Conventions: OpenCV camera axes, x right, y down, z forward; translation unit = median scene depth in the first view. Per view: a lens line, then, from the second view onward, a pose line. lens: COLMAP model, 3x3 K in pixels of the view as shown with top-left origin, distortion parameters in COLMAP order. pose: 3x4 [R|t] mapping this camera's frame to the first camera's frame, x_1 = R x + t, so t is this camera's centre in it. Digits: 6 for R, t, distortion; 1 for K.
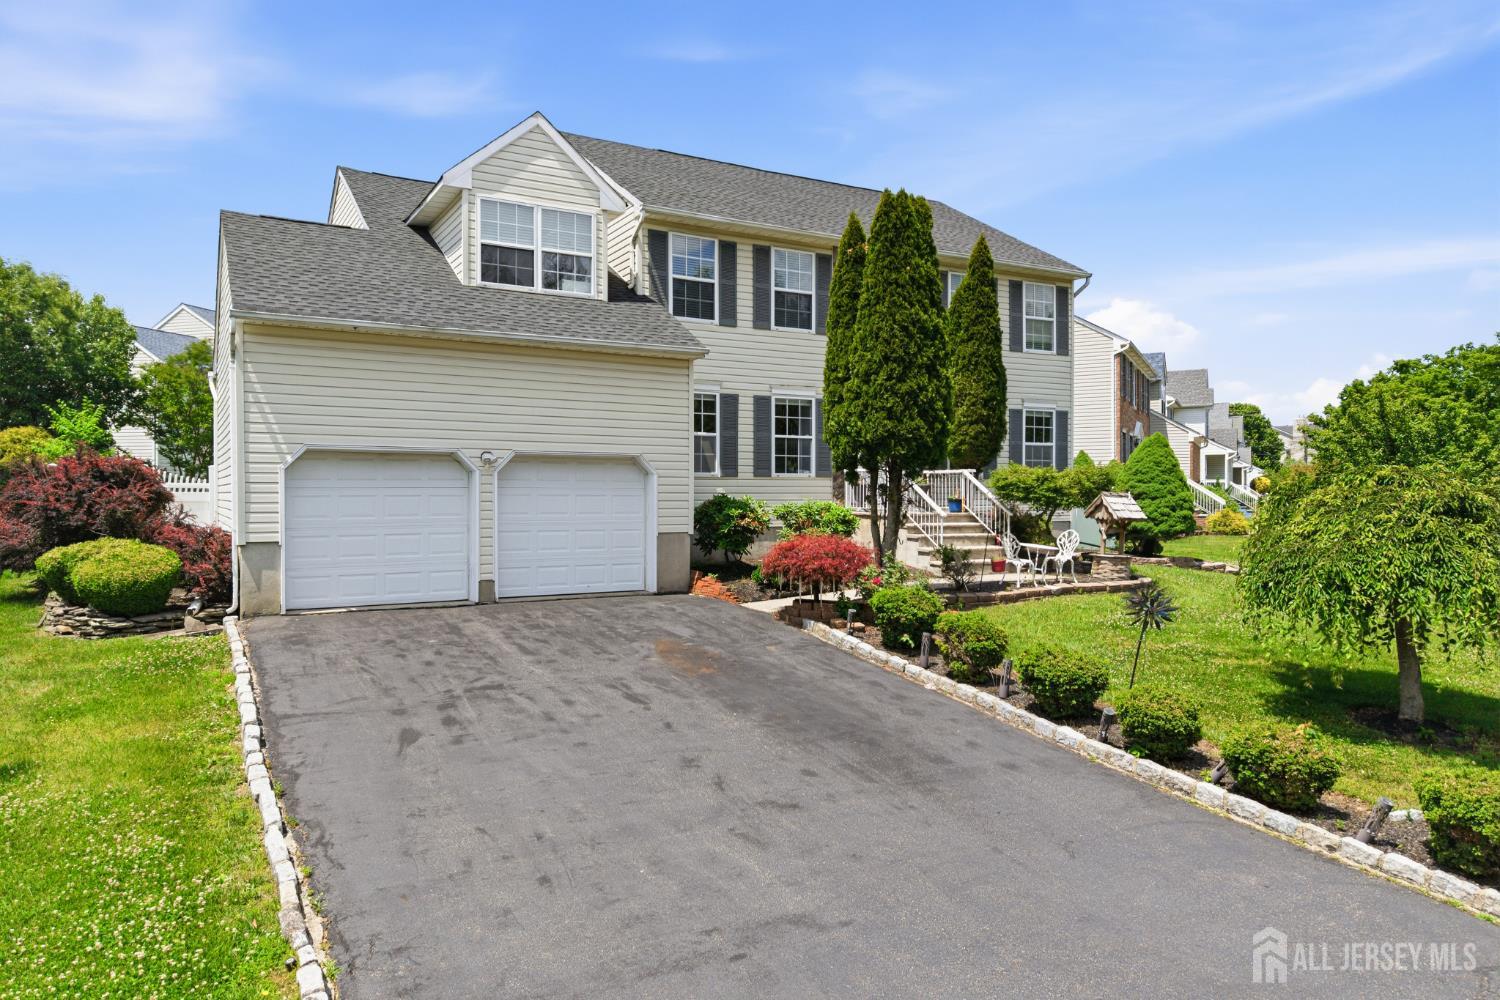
lens RADIAL K [[656.5, 0, 750.0], [0, 656.5, 500.0], [0, 0, 1]] dist [-0.000194, 0.000083]
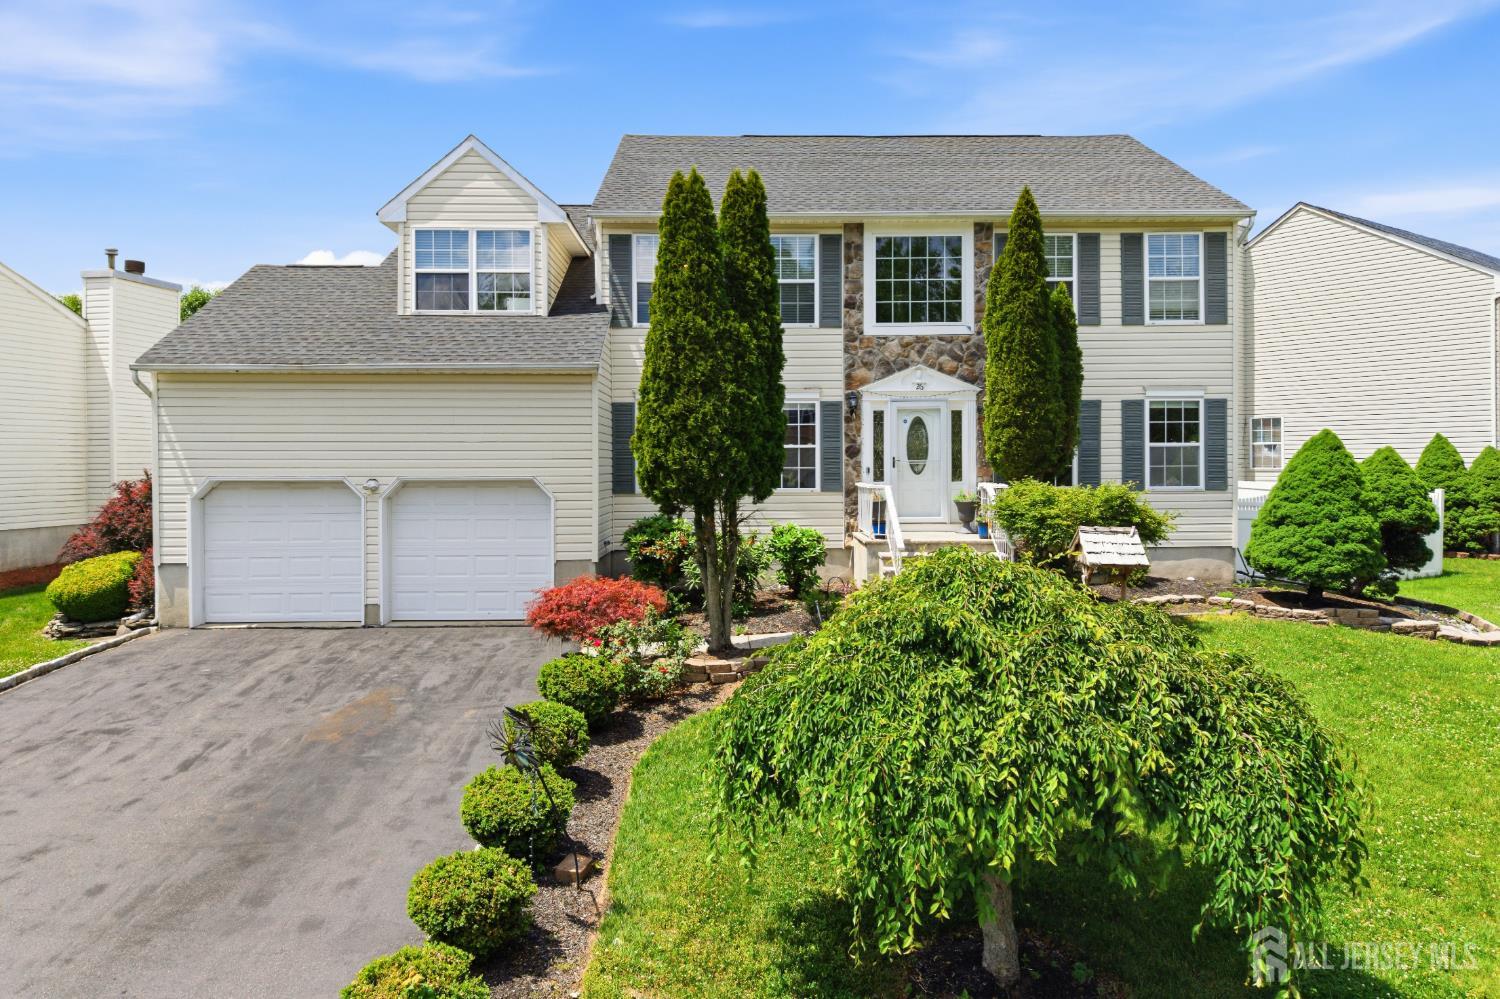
lens RADIAL K [[694.2, 0, 749.5], [0, 694.2, 490.8], [0, 0, 1]] dist [-0.001417, -0.001205]
pose [[0.941318, 0.003664, -0.337501, 0.434607], [-0.005480, 0.999975, -0.004428, -0.044759], [0.337476, 0.006018, 0.941315, 0.146918]]
